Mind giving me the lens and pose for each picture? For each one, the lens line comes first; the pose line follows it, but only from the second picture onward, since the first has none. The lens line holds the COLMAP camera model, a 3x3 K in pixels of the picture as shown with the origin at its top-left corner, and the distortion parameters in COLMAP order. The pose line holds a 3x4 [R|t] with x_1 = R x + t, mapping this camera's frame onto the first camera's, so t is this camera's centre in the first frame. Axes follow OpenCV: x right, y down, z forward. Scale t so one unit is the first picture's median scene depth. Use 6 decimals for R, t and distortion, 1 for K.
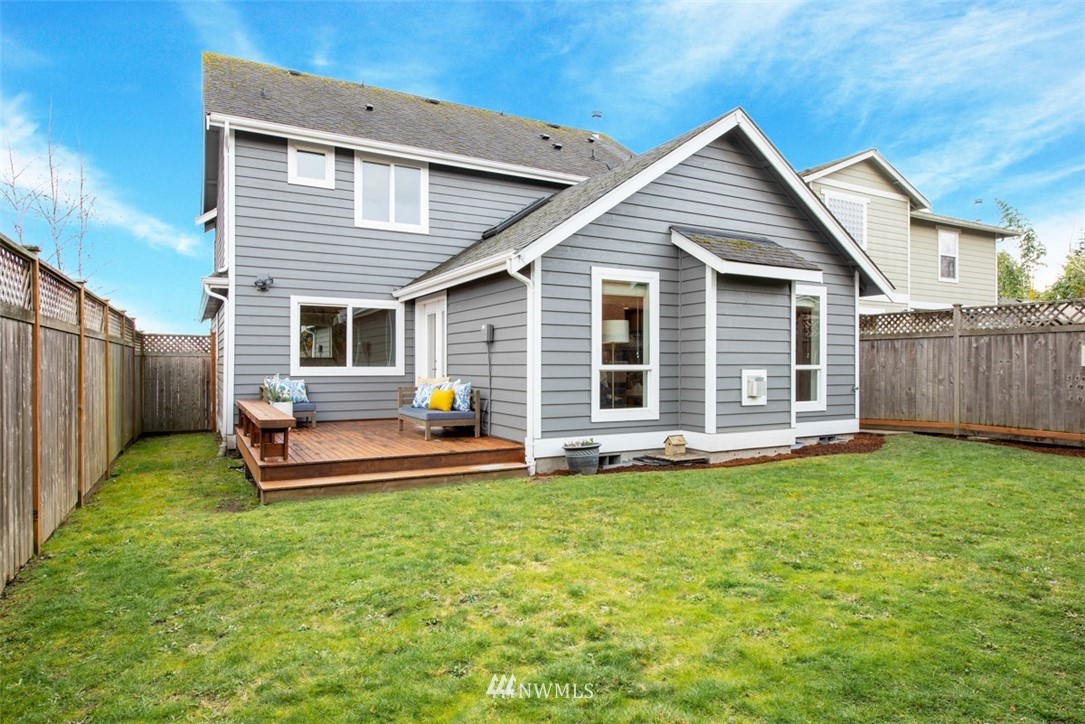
lens RADIAL K [[632.1, 0, 542.5], [0, 632.1, 365.3], [0, 0, 1]] dist [0.001963, -0.000220]
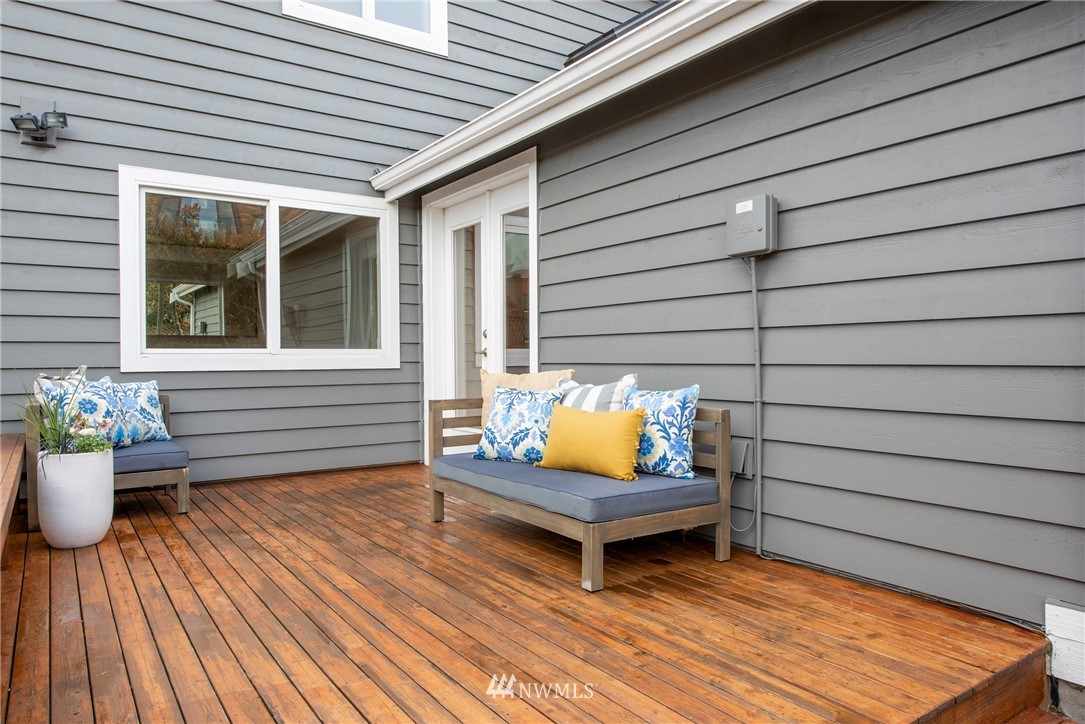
lens RADIAL K [[713.7, 0, 540.6], [0, 713.7, 361.9], [0, 0, 1]] dist [0.004261, -0.002774]
pose [[0.994960, -0.008422, 0.099920, -0.188947], [0.007953, 0.999955, 0.005092, 0.010776], [-0.099958, -0.004272, 0.994982, 0.546628]]
